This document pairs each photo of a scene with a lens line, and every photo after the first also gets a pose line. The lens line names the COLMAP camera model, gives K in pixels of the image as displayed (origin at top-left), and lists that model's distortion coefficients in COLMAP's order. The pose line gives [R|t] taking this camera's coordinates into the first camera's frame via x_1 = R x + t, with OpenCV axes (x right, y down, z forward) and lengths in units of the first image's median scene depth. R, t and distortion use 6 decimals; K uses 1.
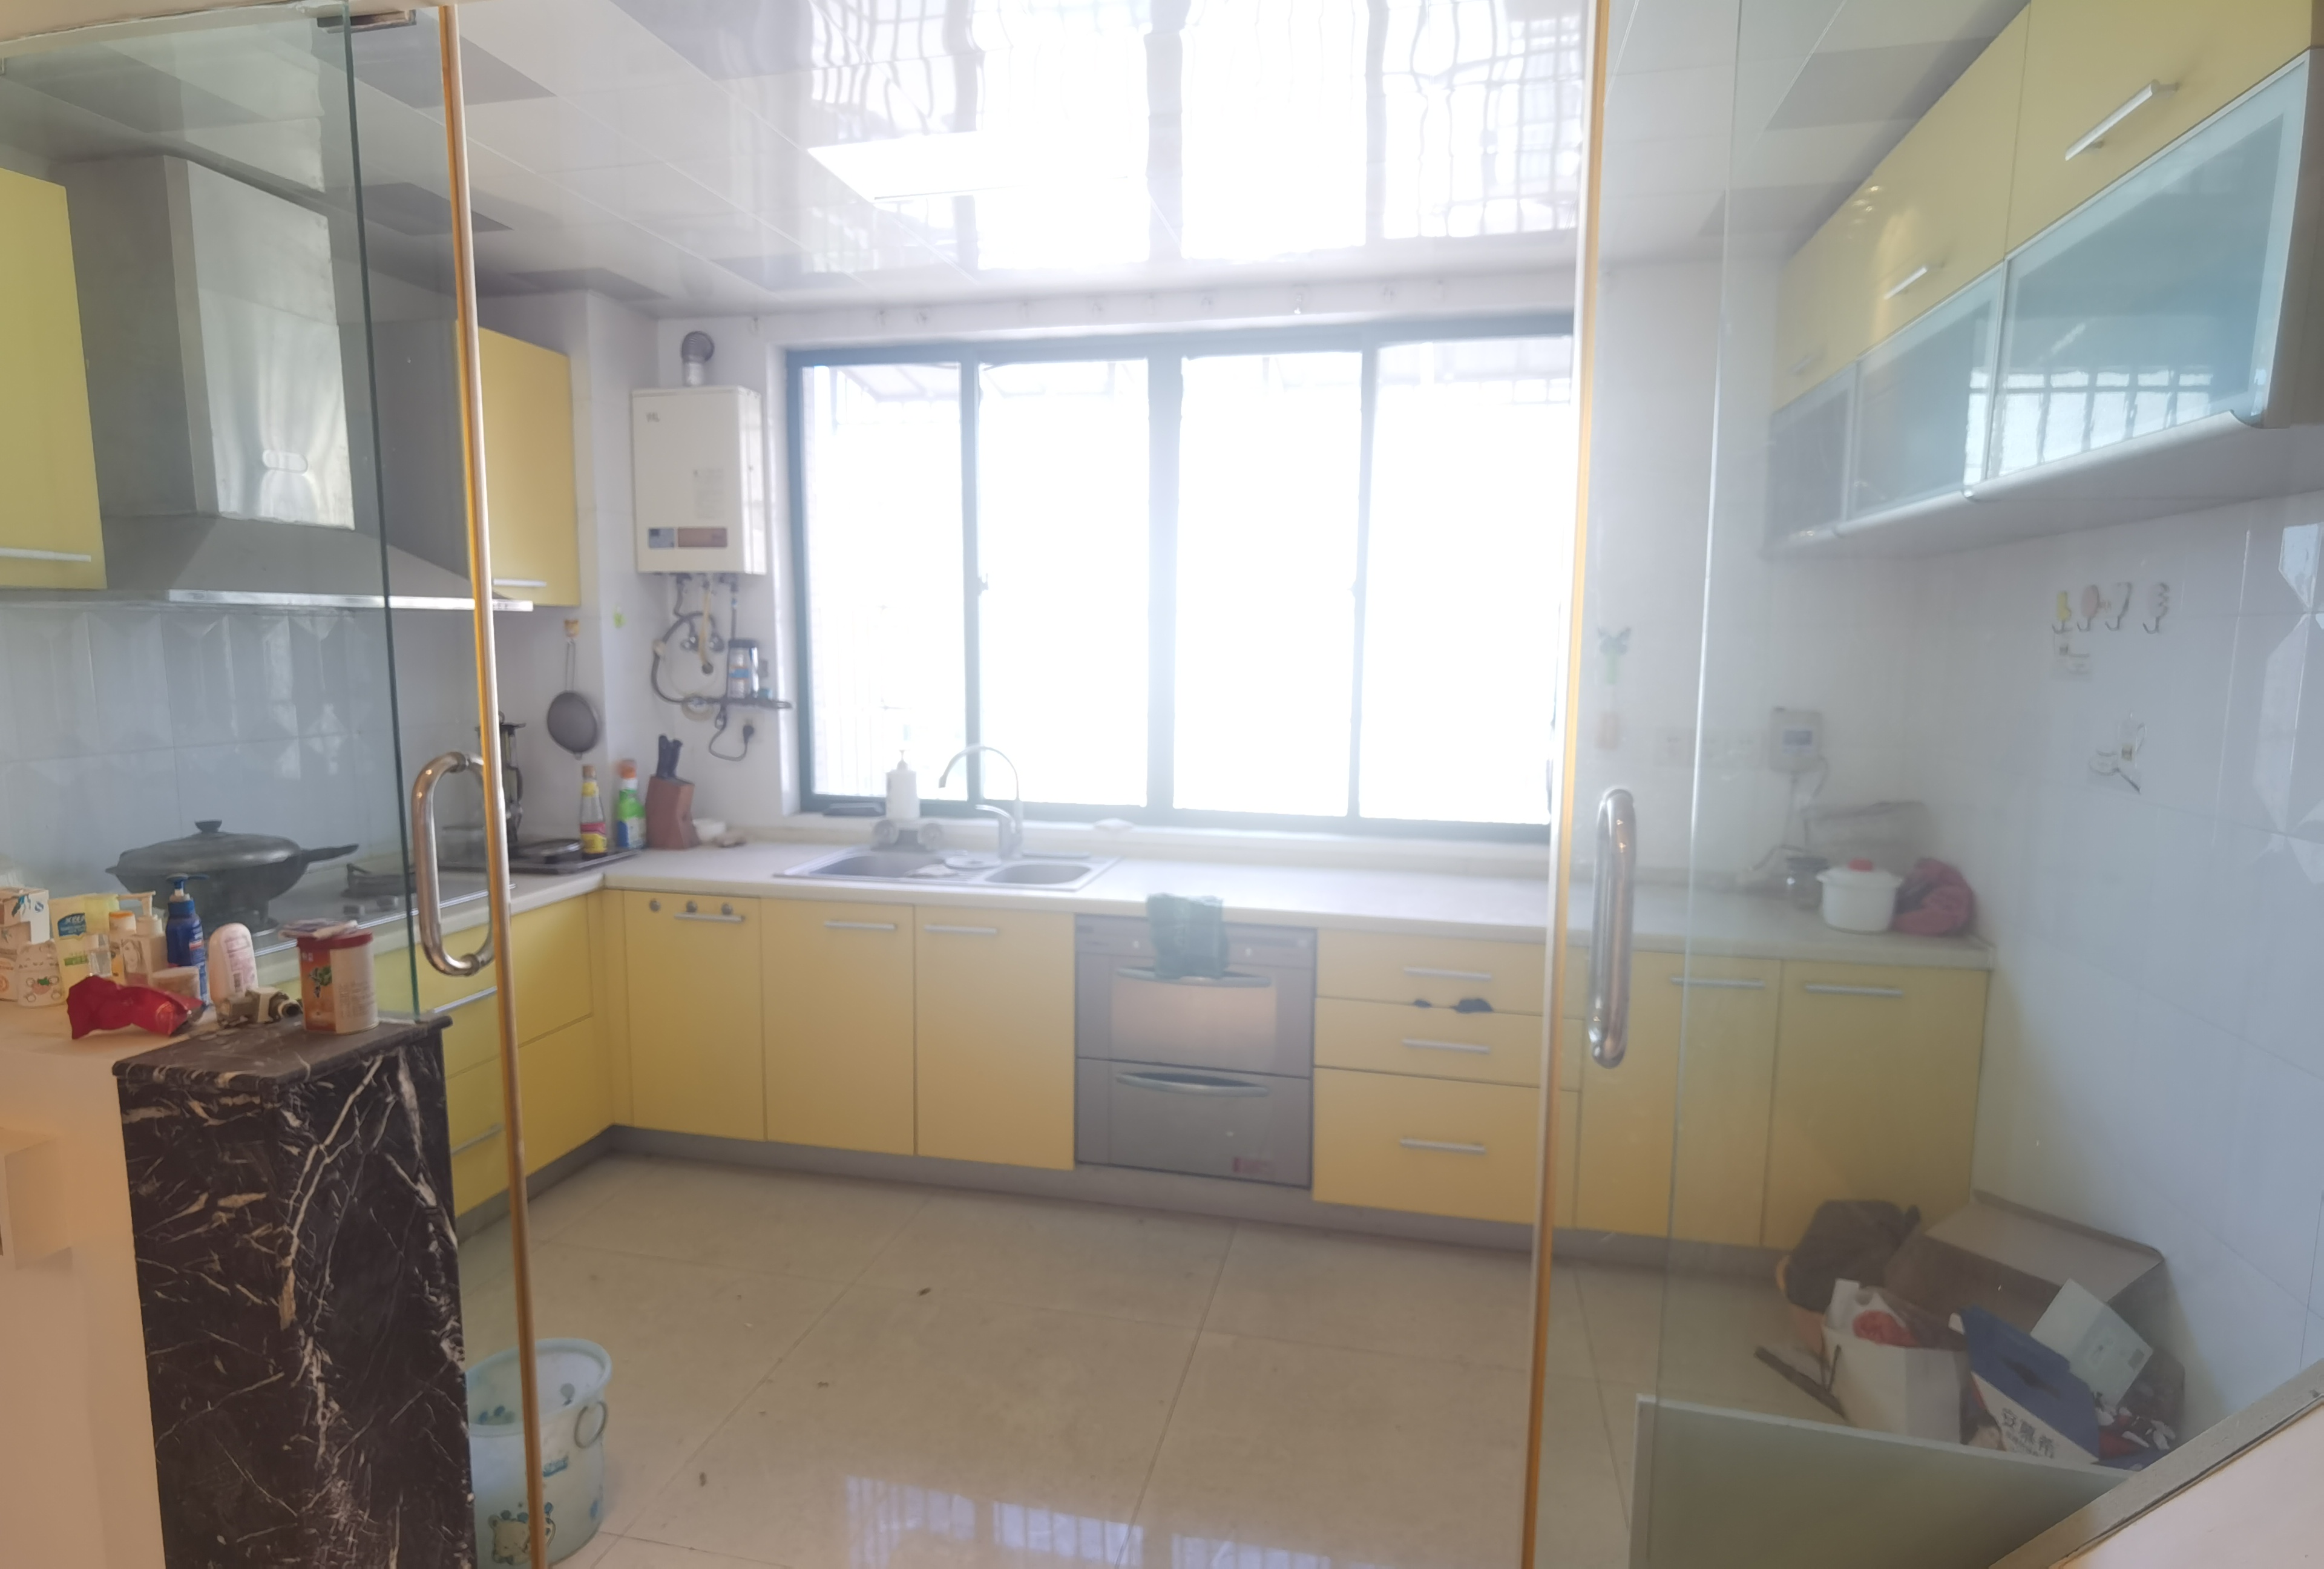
lens RADIAL K [[1205.8, 0, 1162.0], [0, 1205.8, 784.5], [0, 0, 1]] dist [0.075945, -0.117799]
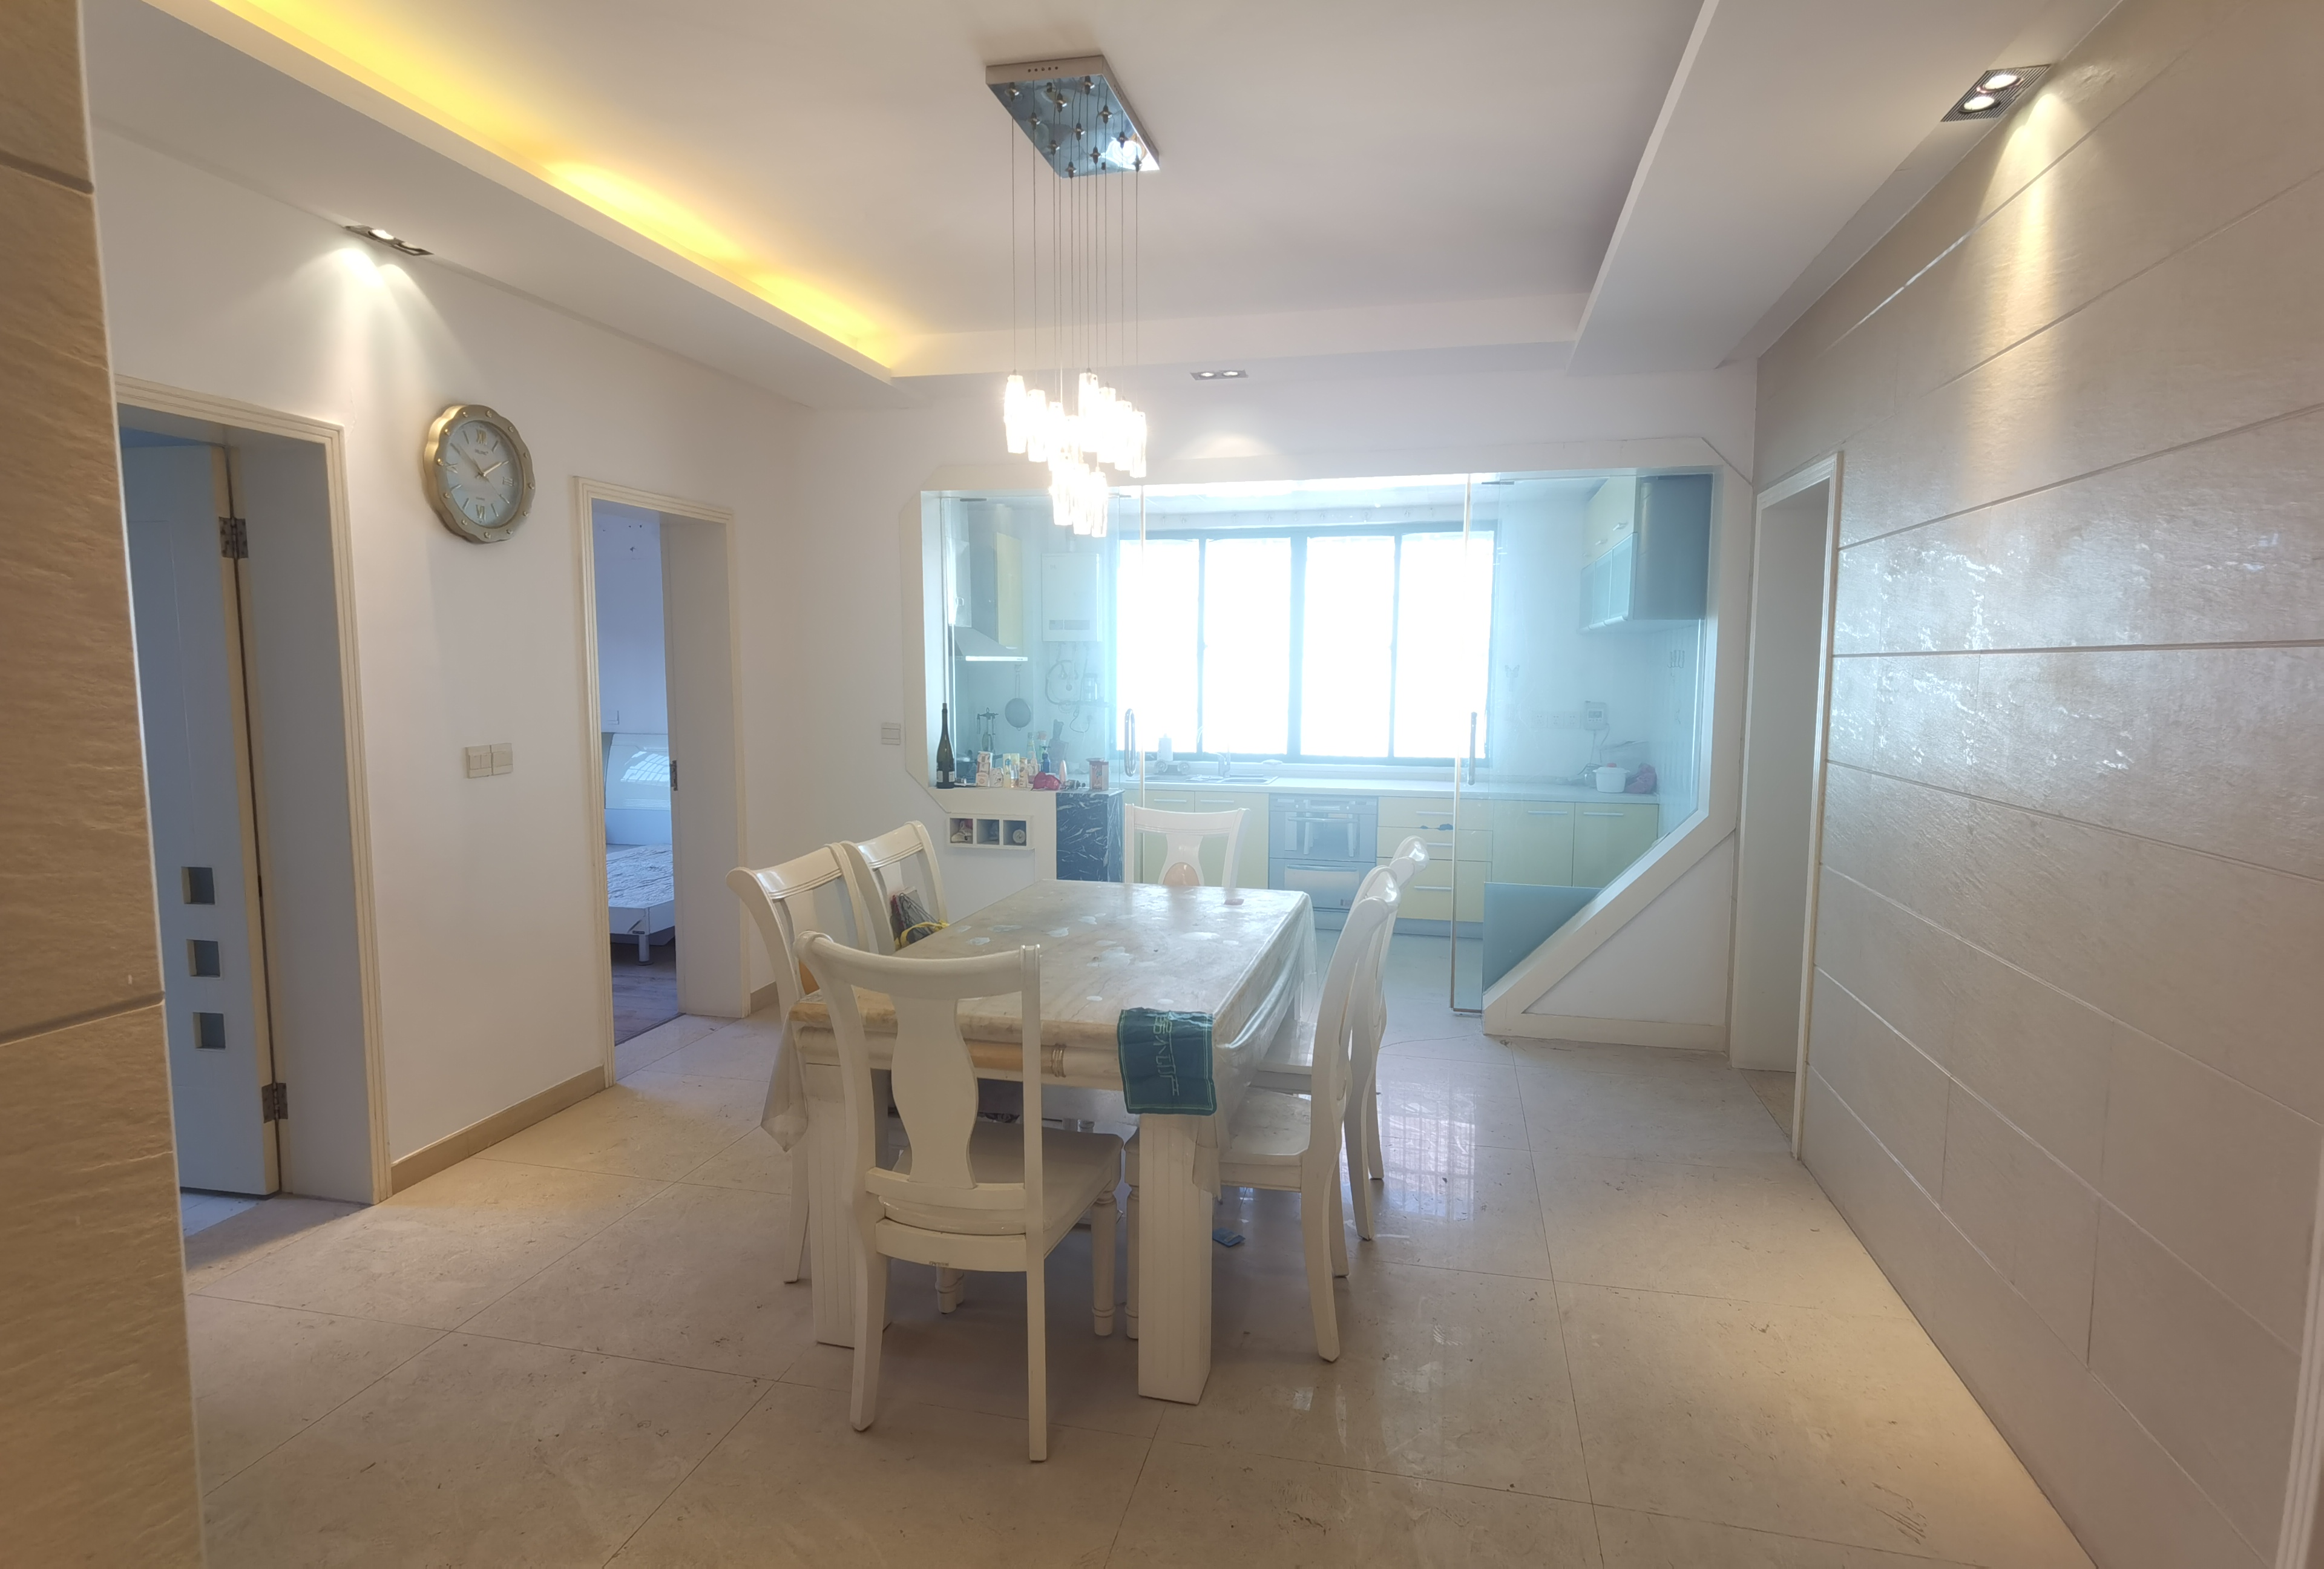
lens RADIAL K [[1186.0, 0, 1152.4], [0, 1186.0, 783.6], [0, 0, 1]] dist [0.070828, -0.031509]
pose [[0.999786, -0.004082, -0.020285, -0.210440], [0.003661, 0.999778, -0.020755, 0.114486], [0.020365, 0.020676, 0.999579, -1.049278]]
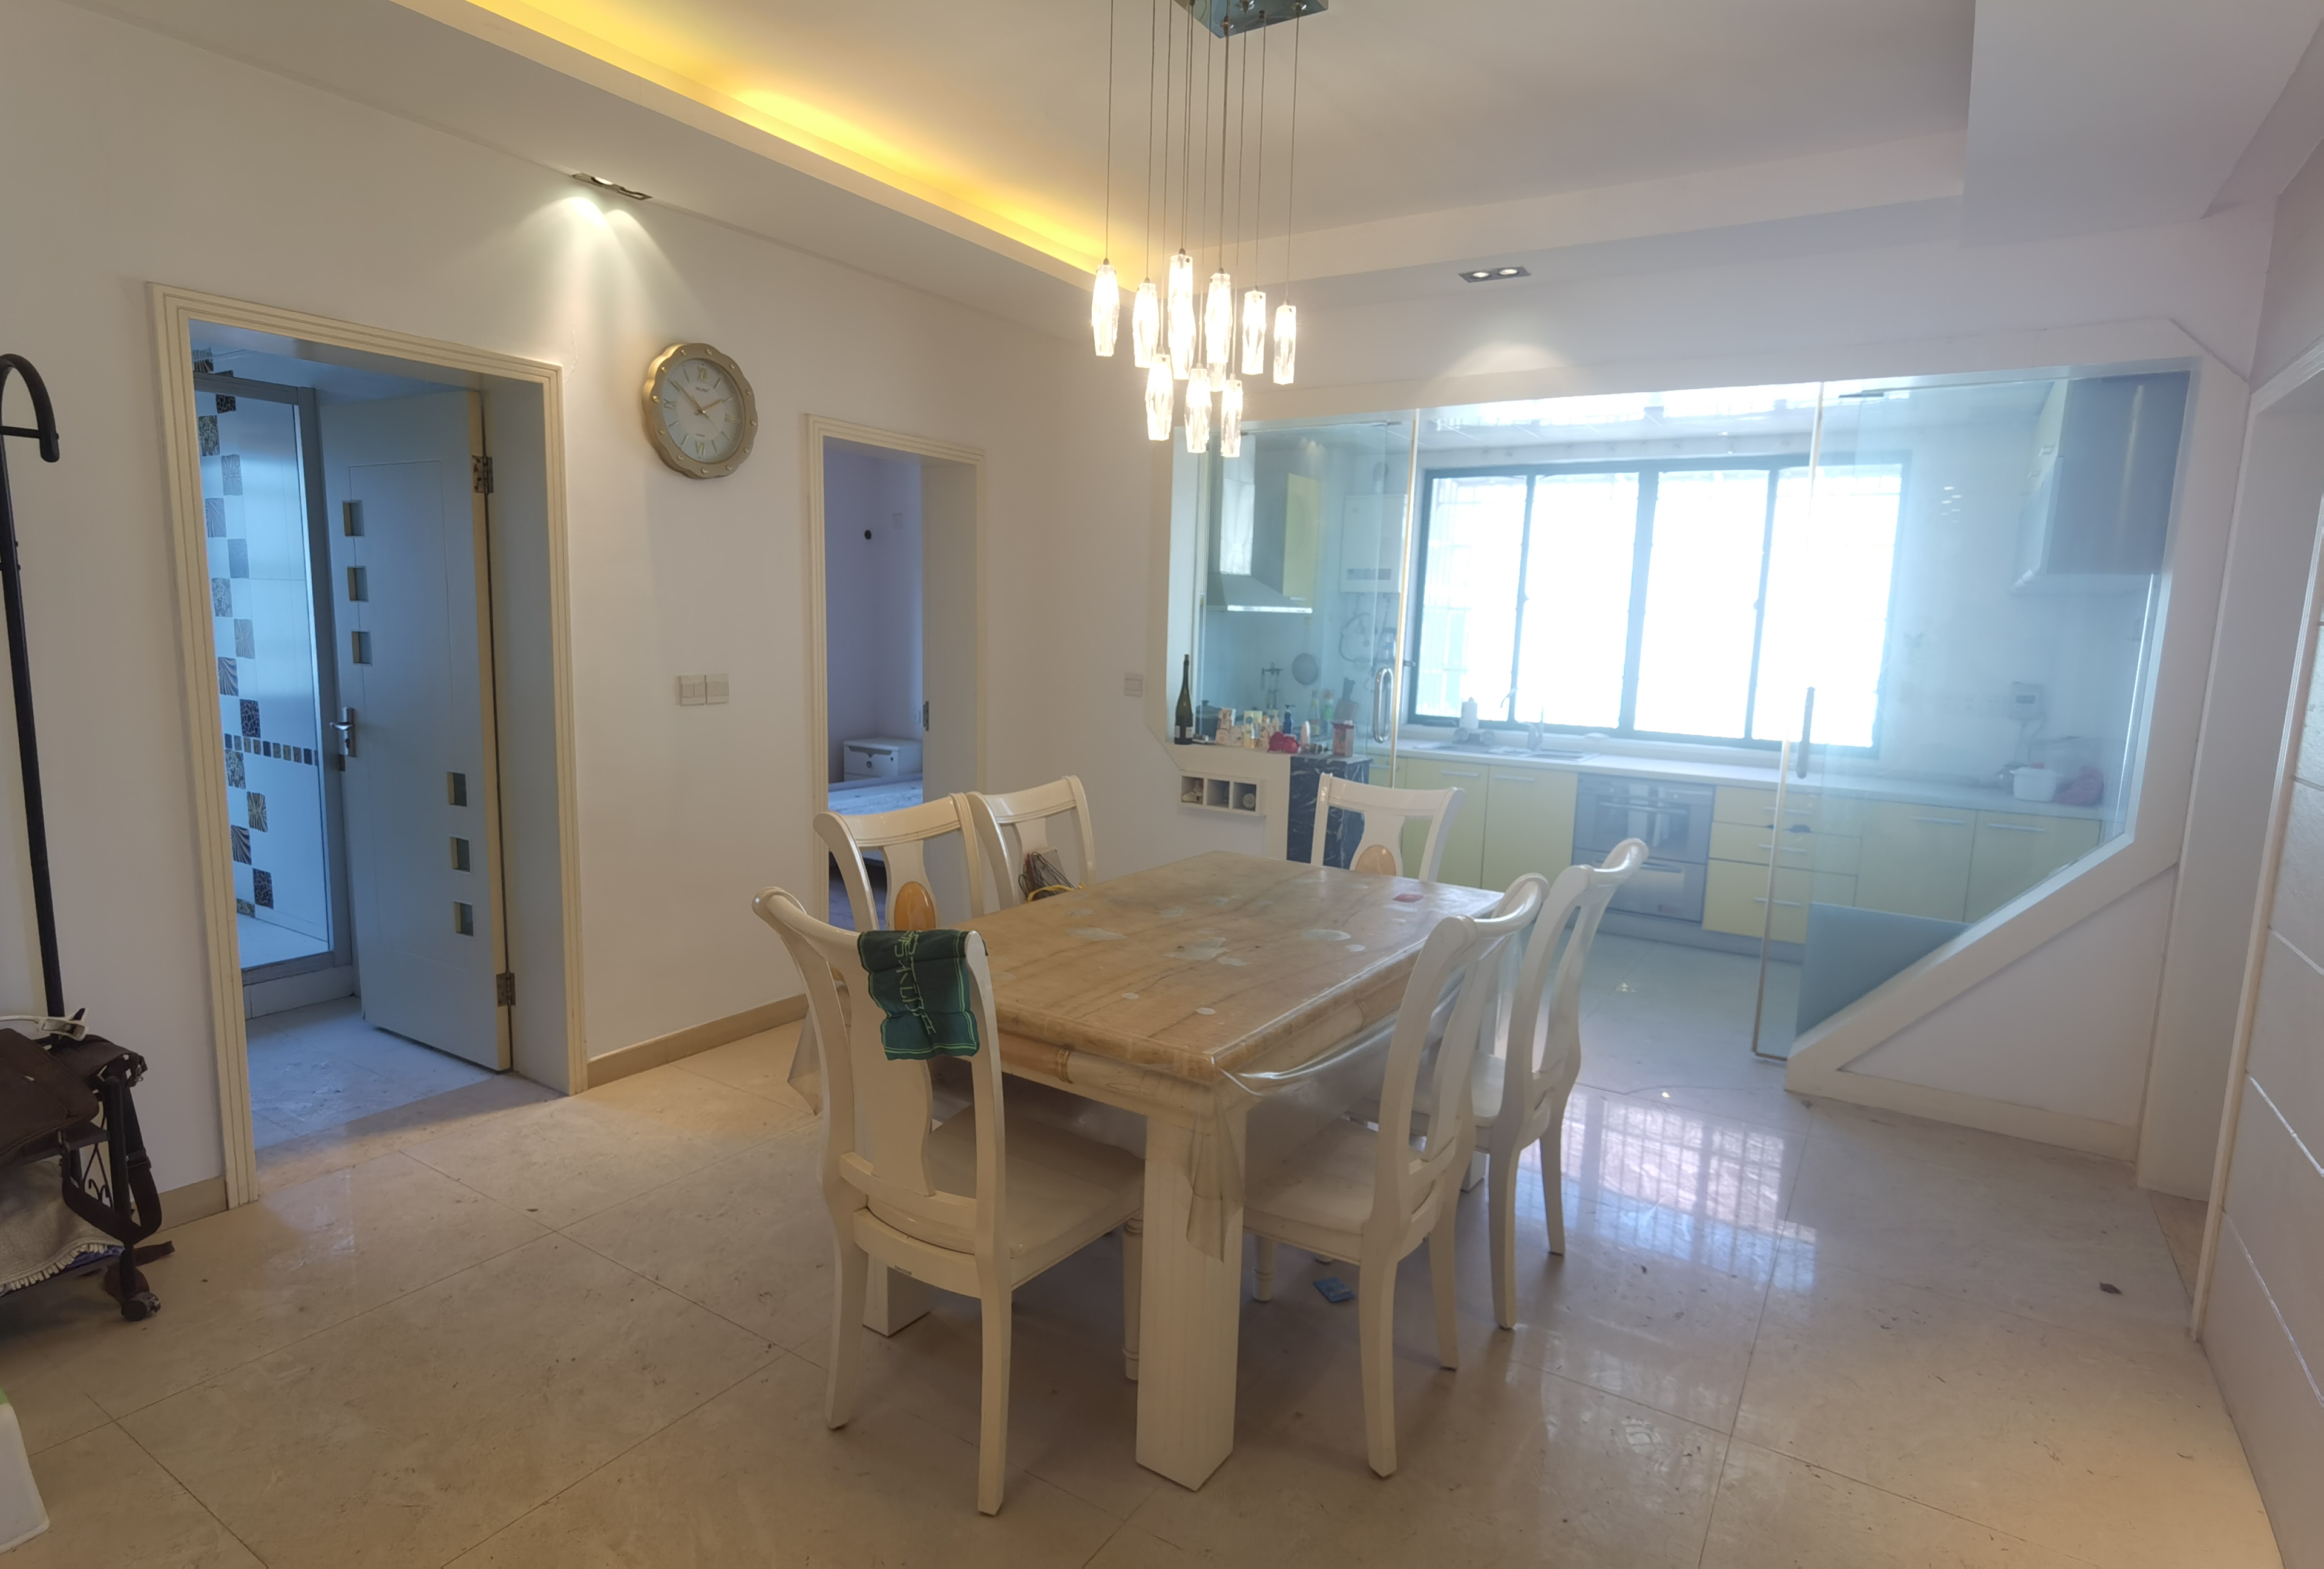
lens RADIAL K [[1205.8, 0, 1162.0], [0, 1205.8, 784.5], [0, 0, 1]] dist [0.075945, -0.117799]
pose [[0.941554, 0.066000, -0.330333, -0.047477], [-0.061889, 0.997819, 0.022960, 0.104892], [0.331128, -0.001174, 0.943585, -0.911702]]
